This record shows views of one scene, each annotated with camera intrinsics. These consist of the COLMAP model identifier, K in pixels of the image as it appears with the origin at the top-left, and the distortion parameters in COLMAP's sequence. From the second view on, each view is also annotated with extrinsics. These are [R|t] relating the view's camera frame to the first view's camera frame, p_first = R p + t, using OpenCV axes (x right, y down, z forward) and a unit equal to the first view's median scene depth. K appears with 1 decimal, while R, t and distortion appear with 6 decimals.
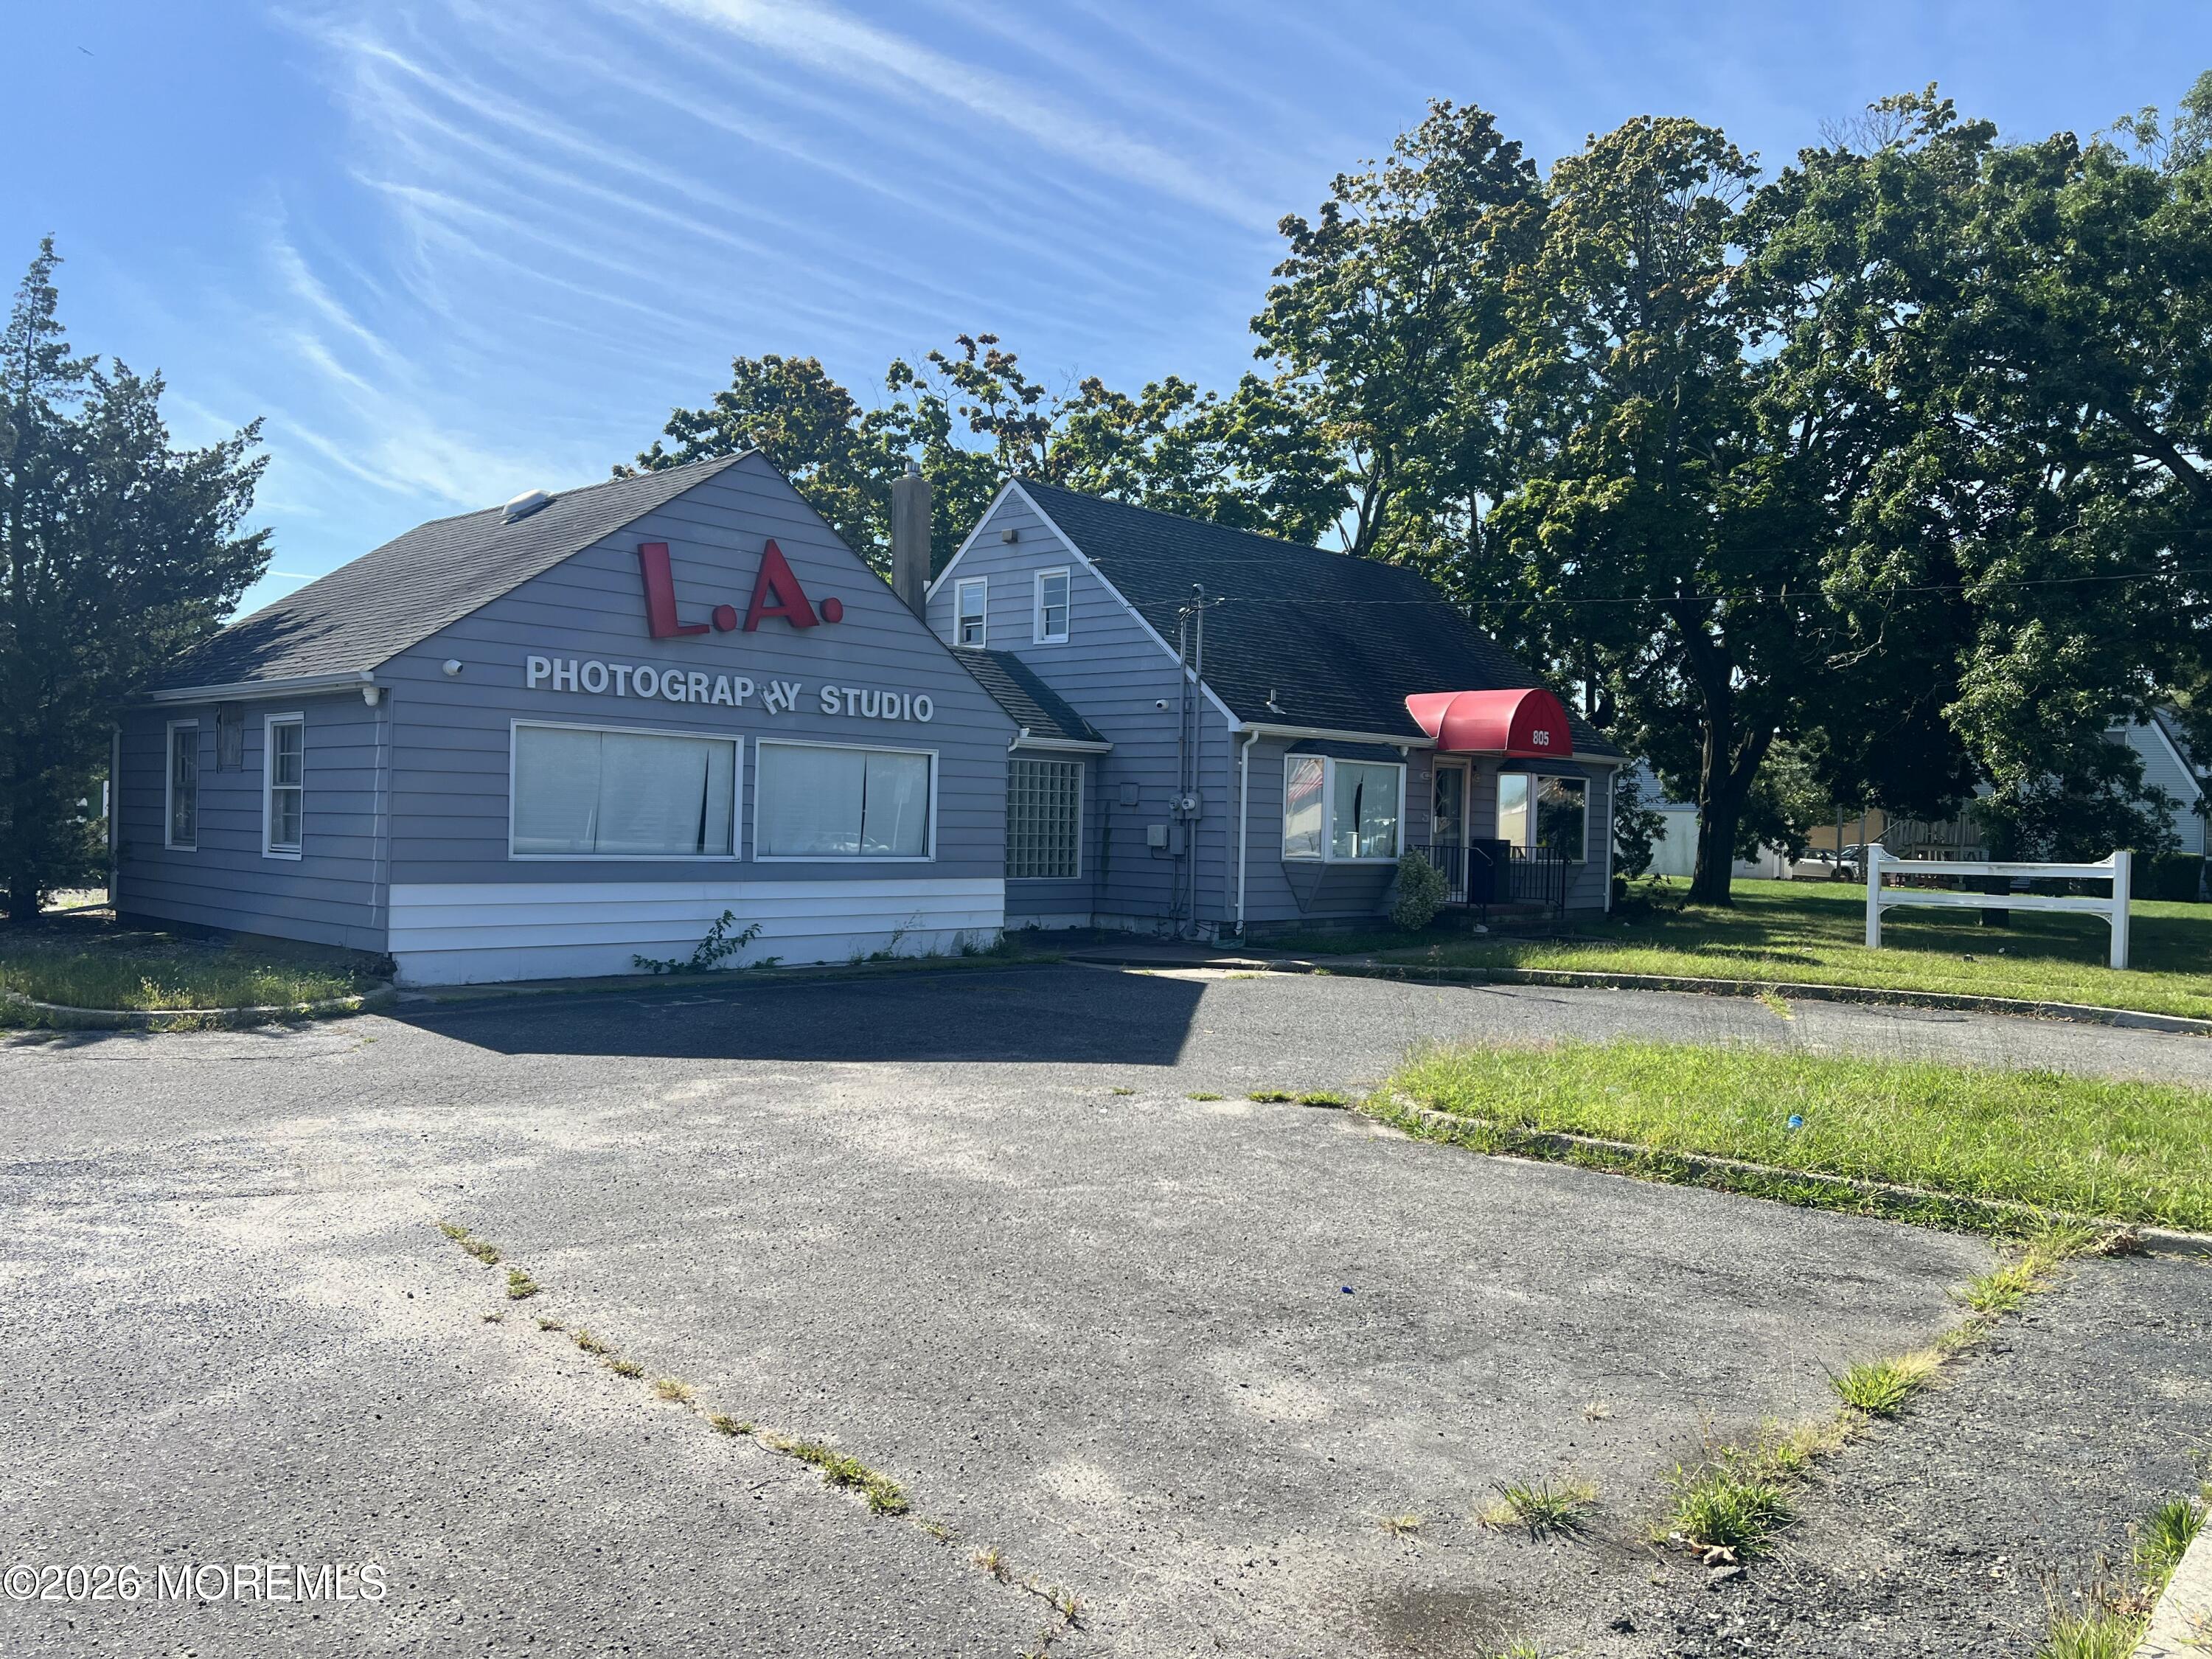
lens RADIAL K [[1648.3, 0, 1093.7], [0, 1648.3, 833.0], [0, 0, 1]] dist [0.076373, -0.083063]
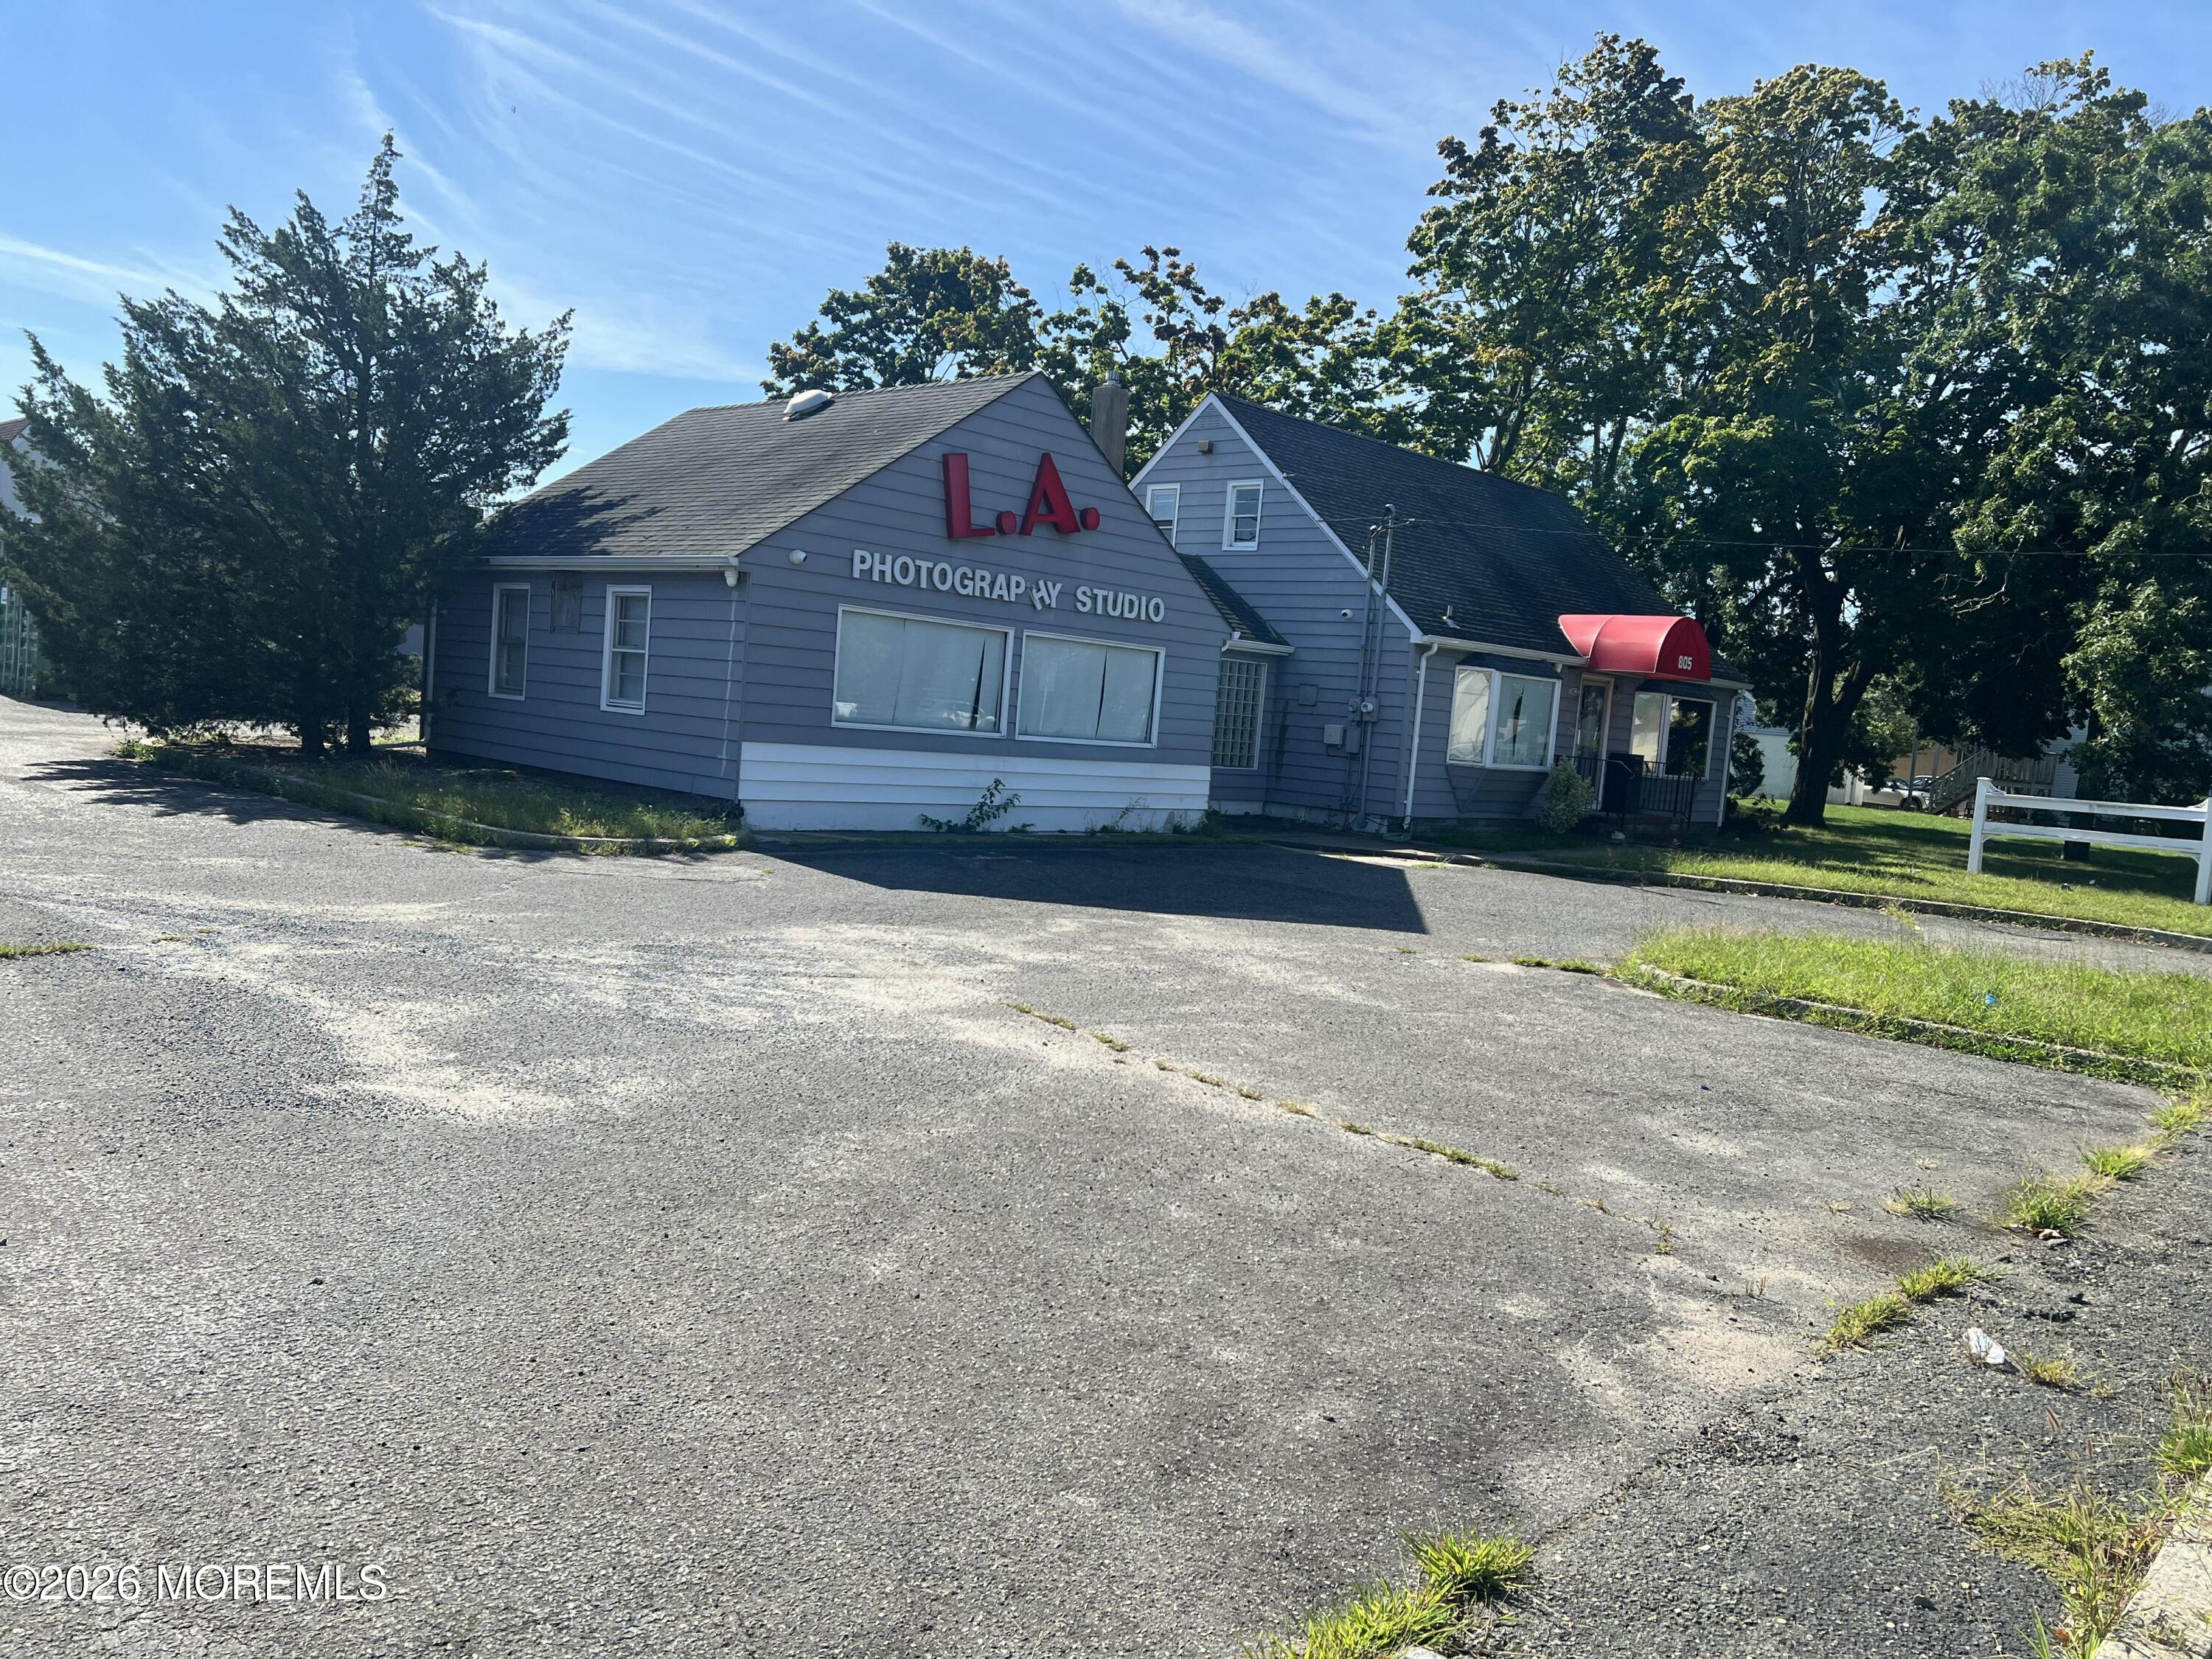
lens RADIAL K [[1648.3, 0, 1122.0], [0, 1648.3, 821.9], [0, 0, 1]] dist [0.076373, -0.083063]
pose [[0.998323, 0.057706, -0.004655, -0.106214], [-0.057308, 0.996434, 0.061922, -0.000217], [0.008212, -0.061551, 0.998070, -0.114917]]
